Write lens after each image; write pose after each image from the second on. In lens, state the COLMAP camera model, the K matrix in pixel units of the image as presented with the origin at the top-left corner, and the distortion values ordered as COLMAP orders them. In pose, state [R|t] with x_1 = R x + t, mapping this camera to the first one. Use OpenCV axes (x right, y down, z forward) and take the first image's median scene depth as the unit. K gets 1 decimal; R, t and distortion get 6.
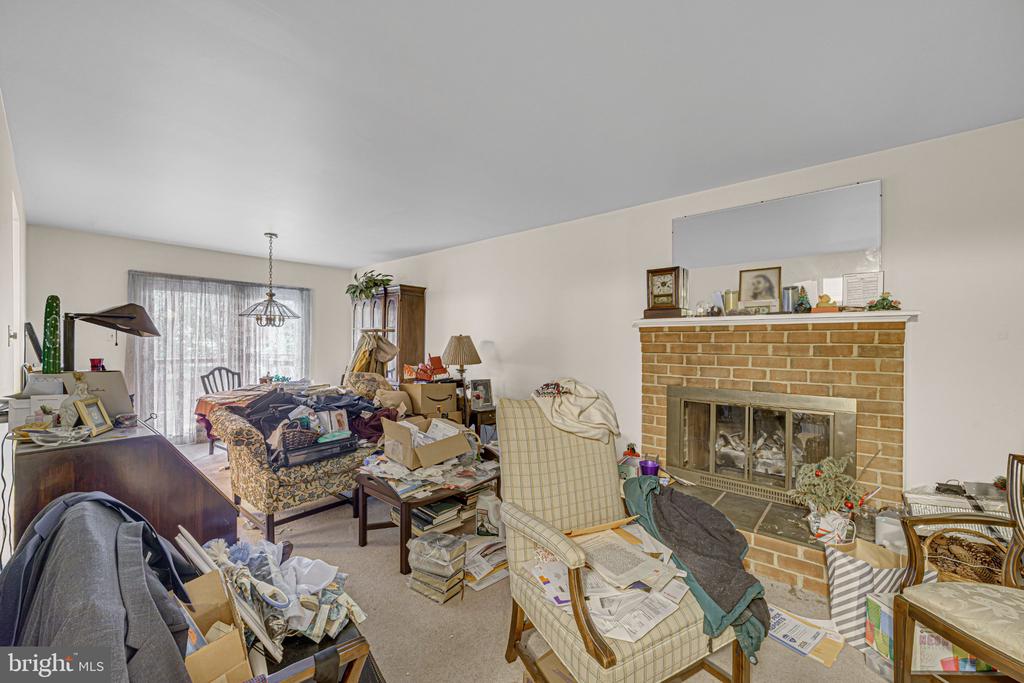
lens RADIAL K [[409.2, 0, 513.1], [0, 409.2, 342.5], [0, 0, 1]] dist [-0.001473, 0.002382]
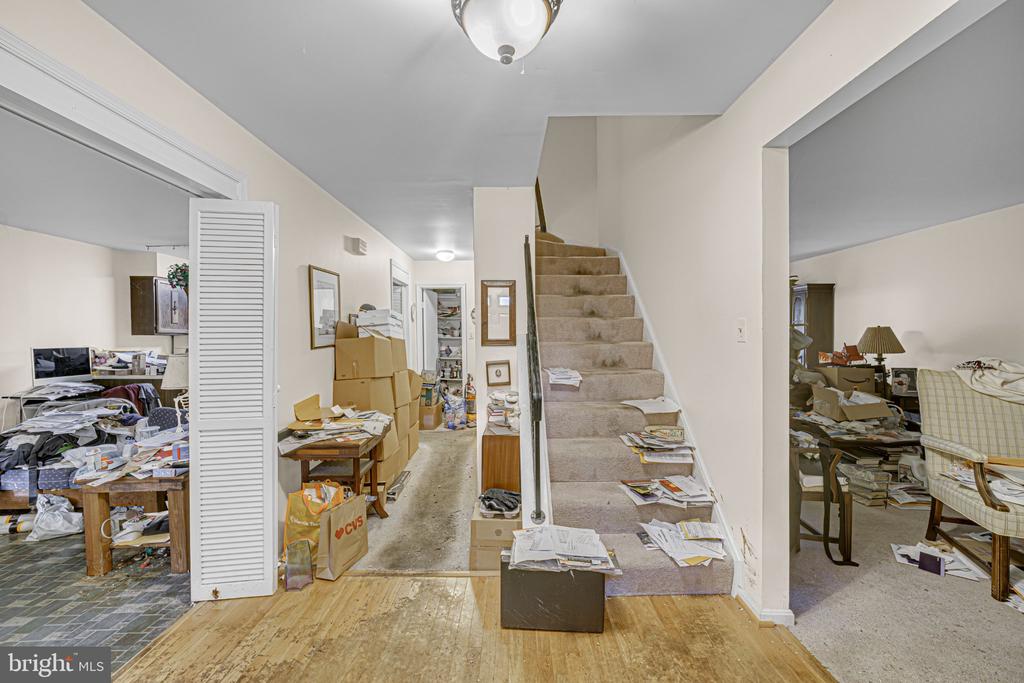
lens RADIAL K [[409.2, 0, 515.8], [0, 409.2, 343.2], [0, 0, 1]] dist [-0.001473, 0.002382]
pose [[0.668343, 0.002783, -0.743848, 0.061487], [0.011099, 0.999844, 0.013713, 0.001011], [0.743770, -0.017421, 0.668208, -0.747099]]
